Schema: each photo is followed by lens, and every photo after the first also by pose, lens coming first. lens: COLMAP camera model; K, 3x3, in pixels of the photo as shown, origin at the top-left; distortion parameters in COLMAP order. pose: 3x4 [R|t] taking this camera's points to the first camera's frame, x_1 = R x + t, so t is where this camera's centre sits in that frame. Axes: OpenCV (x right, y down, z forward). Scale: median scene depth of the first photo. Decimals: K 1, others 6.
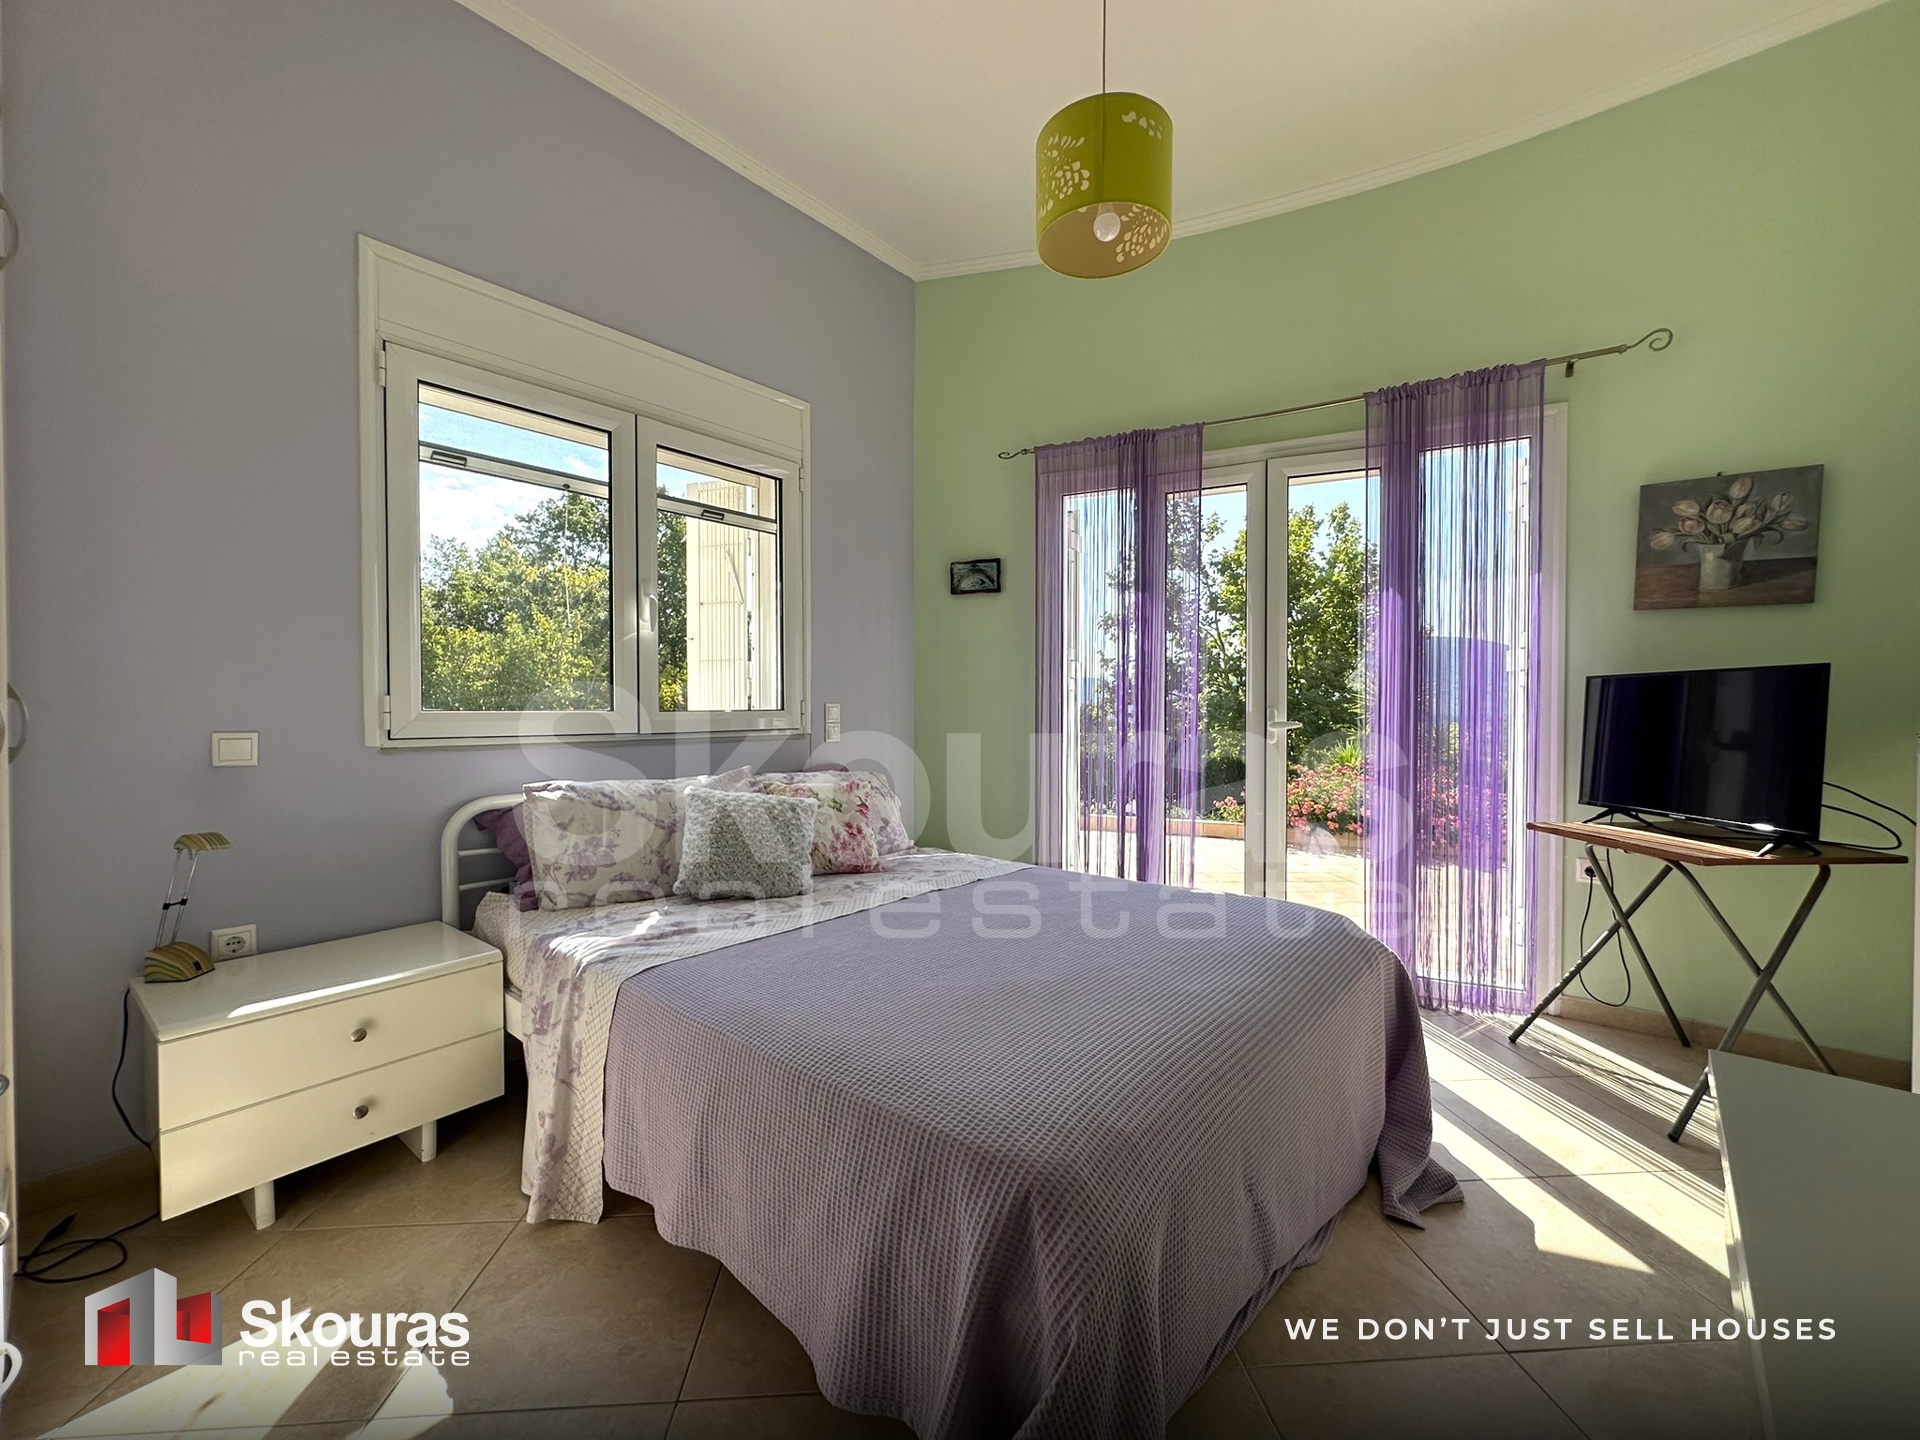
lens RADIAL K [[776.9, 0, 955.5], [0, 776.9, 723.4], [0, 0, 1]] dist [-0.003800, -0.000220]
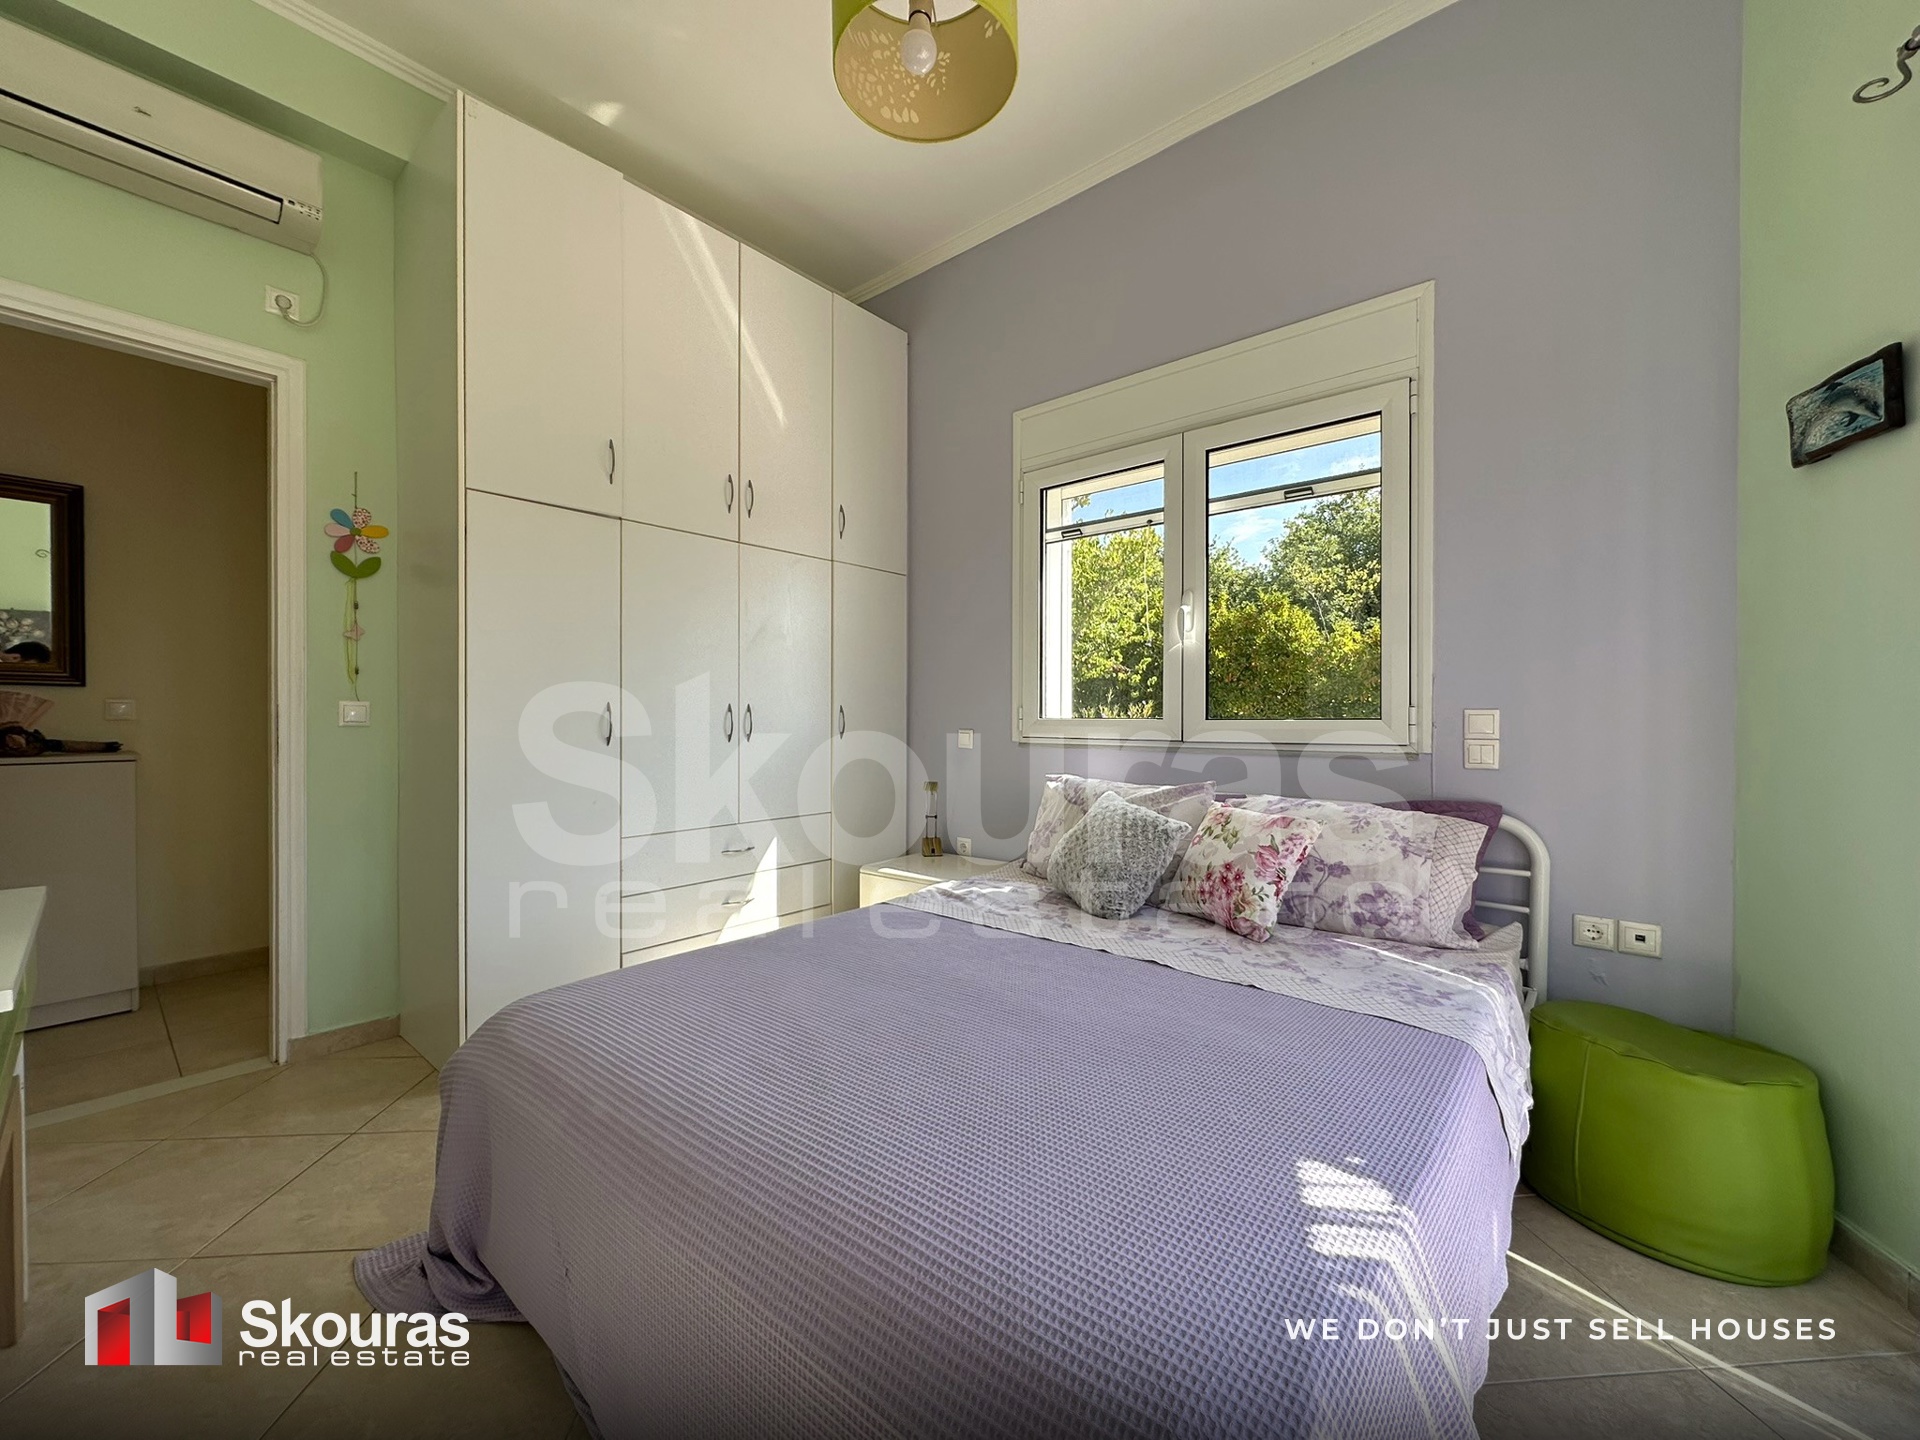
lens RADIAL K [[769.2, 0, 963.3], [0, 769.2, 720.4], [0, 0, 1]] dist [-0.002560, 0.000268]
pose [[0.021635, 0.001461, -0.999765, 0.563177], [-0.019319, 0.999813, 0.001043, -0.007759], [0.999579, 0.019292, 0.021659, 0.635310]]
